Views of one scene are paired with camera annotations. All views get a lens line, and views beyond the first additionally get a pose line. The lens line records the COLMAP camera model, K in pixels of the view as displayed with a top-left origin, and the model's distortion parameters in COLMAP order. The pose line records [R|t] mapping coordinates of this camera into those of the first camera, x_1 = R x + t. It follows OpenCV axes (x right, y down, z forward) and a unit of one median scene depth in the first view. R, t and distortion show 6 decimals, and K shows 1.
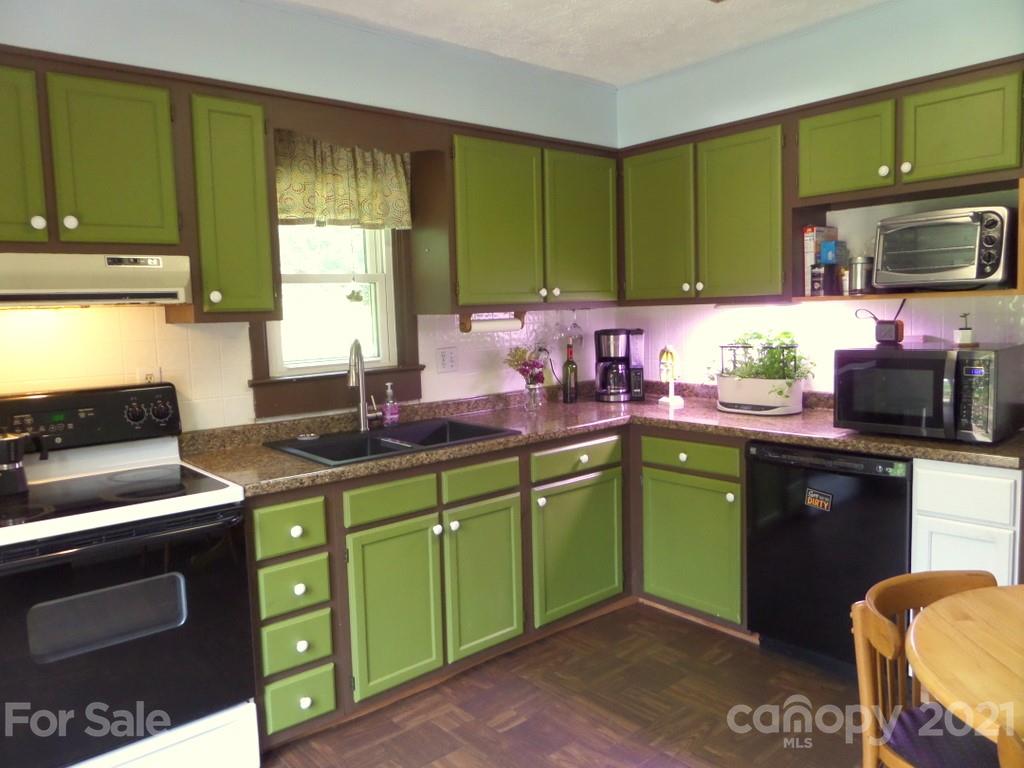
lens RADIAL K [[741.3, 0, 511.3], [0, 741.3, 372.3], [0, 0, 1]] dist [-0.028201, 0.005580]
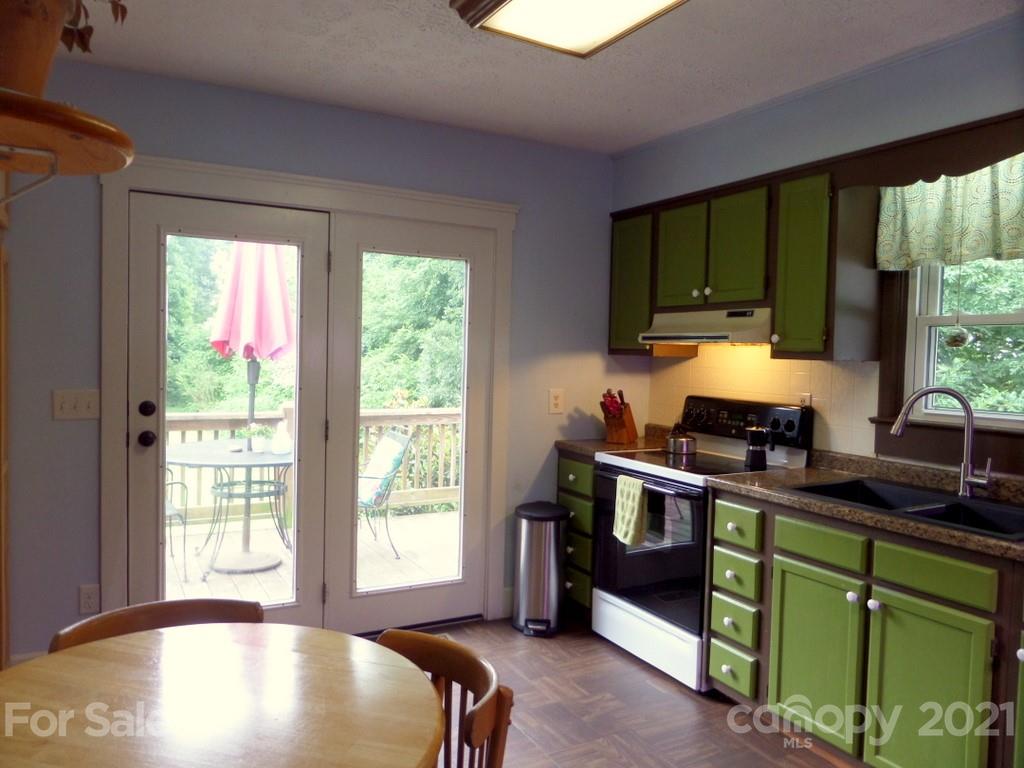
lens RADIAL K [[741.3, 0, 511.7], [0, 741.3, 387.3], [0, 0, 1]] dist [-0.028201, 0.005580]
pose [[-0.216528, 0.073196, -0.973529, 0.907055], [-0.100078, 0.990268, 0.096713, -0.093735], [0.971133, 0.118370, -0.207096, 0.795814]]
